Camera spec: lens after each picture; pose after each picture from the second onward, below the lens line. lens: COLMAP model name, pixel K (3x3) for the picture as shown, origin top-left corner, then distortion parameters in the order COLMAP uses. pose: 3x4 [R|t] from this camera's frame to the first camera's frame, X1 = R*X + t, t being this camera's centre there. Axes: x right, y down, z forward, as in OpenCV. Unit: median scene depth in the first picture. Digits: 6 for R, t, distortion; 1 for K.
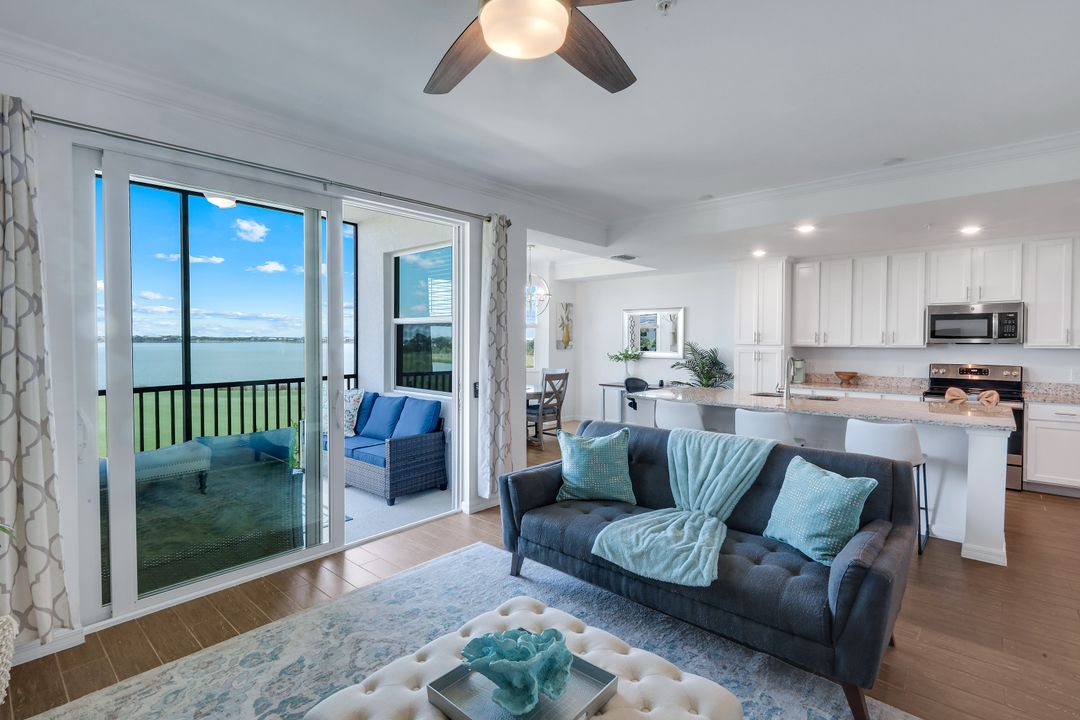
lens RADIAL K [[511.0, 0, 536.3], [0, 511.0, 353.5], [0, 0, 1]] dist [-0.001864, 0.000080]
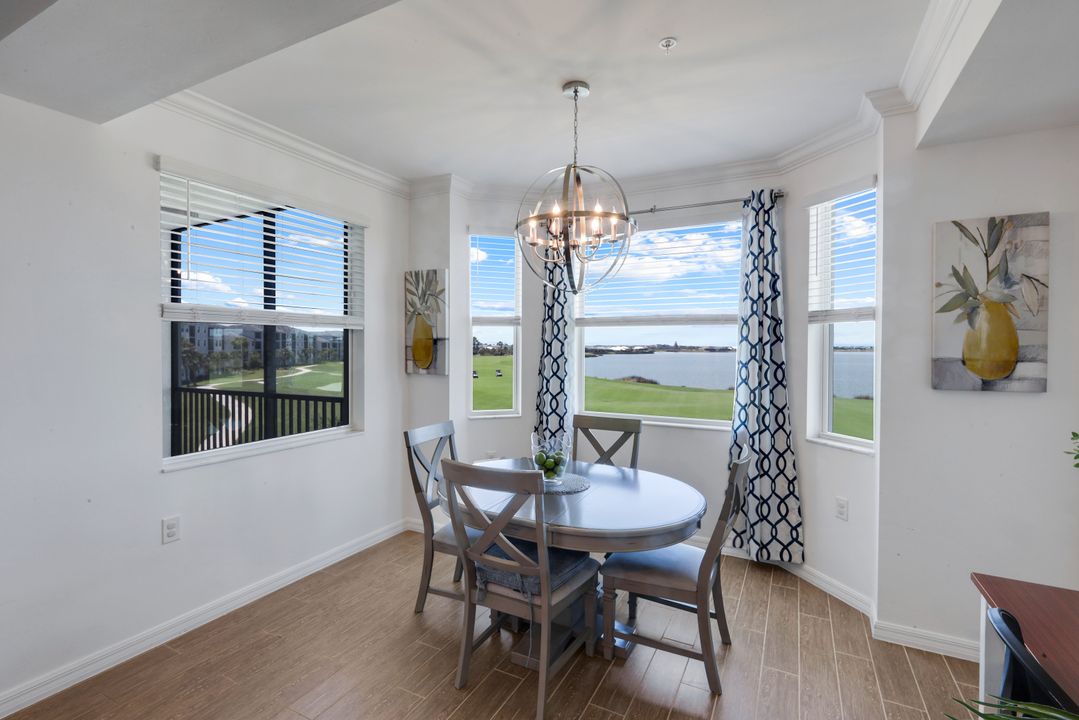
lens RADIAL K [[499.4, 0, 536.6], [0, 499.4, 353.0], [0, 0, 1]] dist [0.000788, 0.000118]
pose [[0.248096, 0.010554, -0.968678, 0.415438], [-0.030620, 0.999526, 0.003048, -0.037305], [0.968251, 0.028905, 0.248302, 1.176842]]
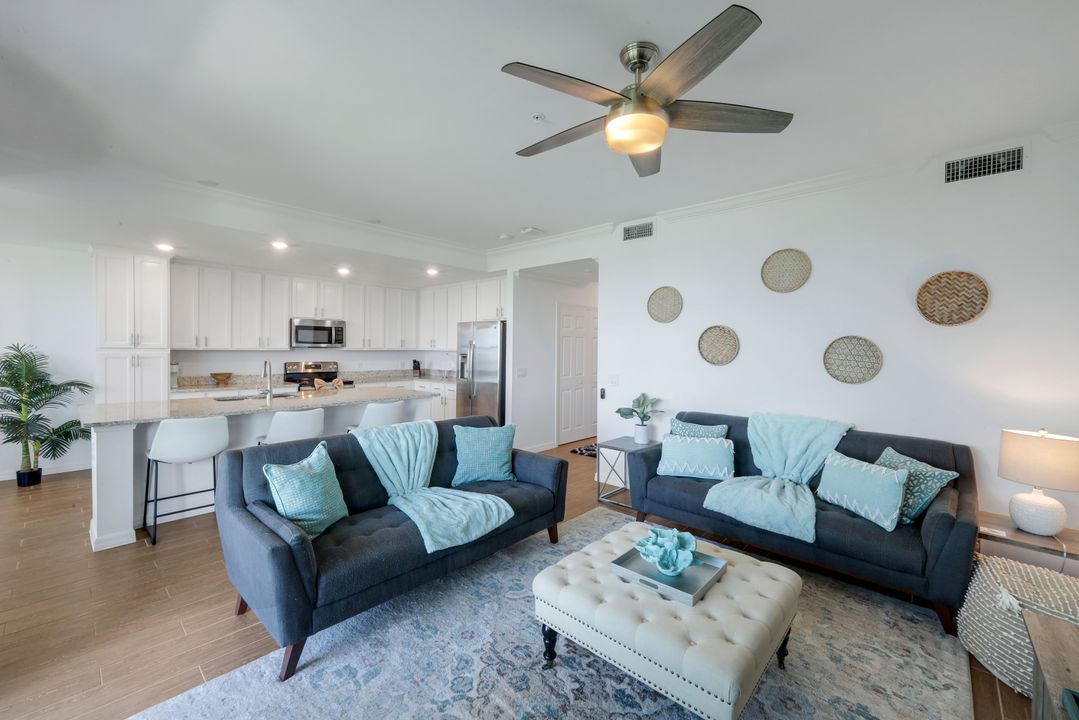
lens RADIAL K [[434.6, 0, 538.7], [0, 434.6, 353.2], [0, 0, 1]] dist [-0.002944, -0.000371]
pose [[0.010662, -0.014140, 0.999843, -0.359642], [0.015790, 0.999778, 0.013971, -0.009795], [-0.999818, 0.015638, 0.010883, 0.362291]]
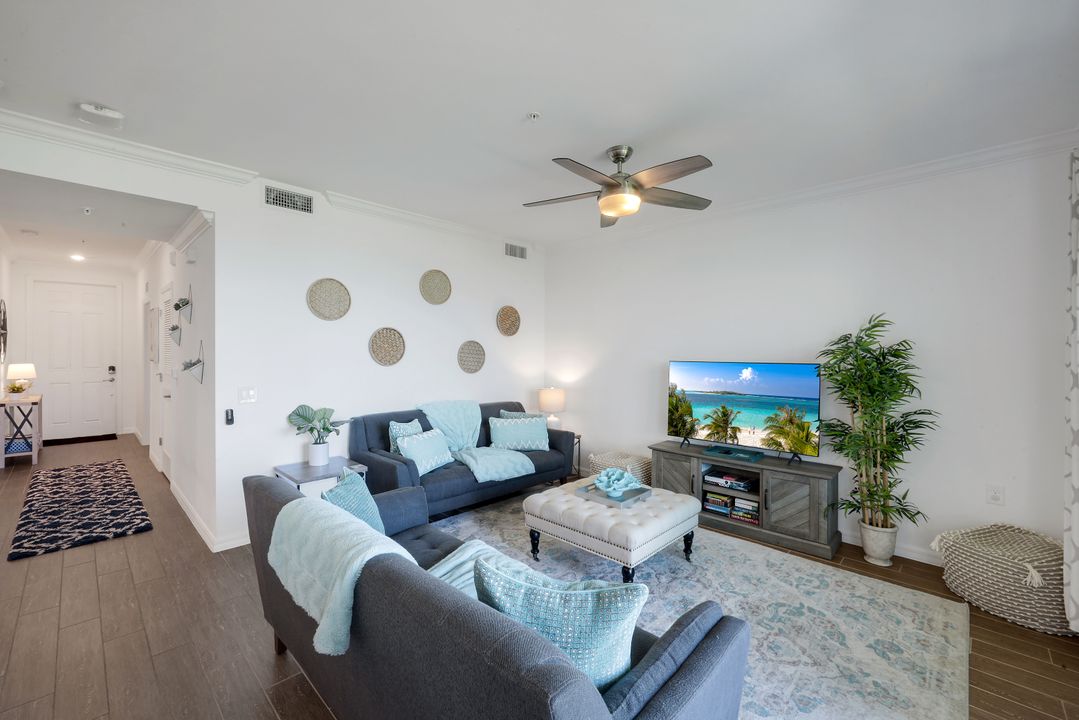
lens RADIAL K [[446.4, 0, 534.7], [0, 446.4, 355.1], [0, 0, 1]] dist [0.000035, -0.000070]
pose [[-0.999255, -0.007553, 0.037844, 0.072488], [-0.006164, 0.999308, 0.036691, -0.023087], [-0.038095, 0.036430, -0.998610, 0.824259]]
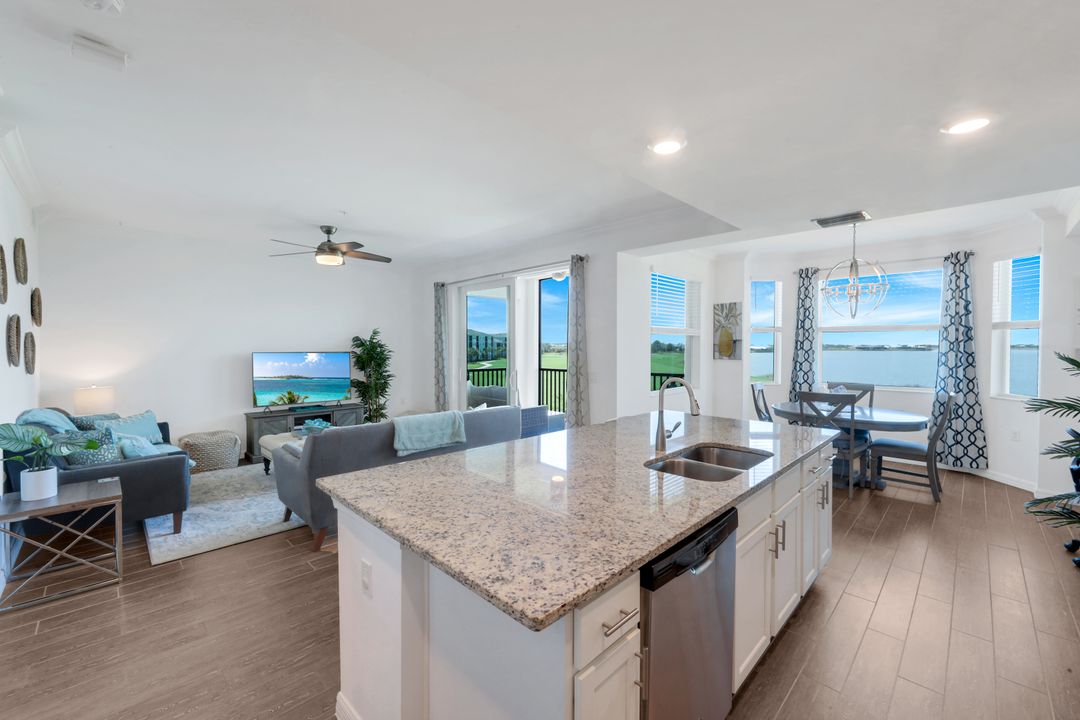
lens RADIAL K [[436.4, 0, 536.5], [0, 436.4, 355.3], [0, 0, 1]] dist [-0.001984, -0.000243]
pose [[-0.056145, 0.019089, -0.998240, 0.858518], [-0.028122, 0.999390, 0.020693, -0.020422], [0.998026, 0.029234, -0.055574, 0.760610]]
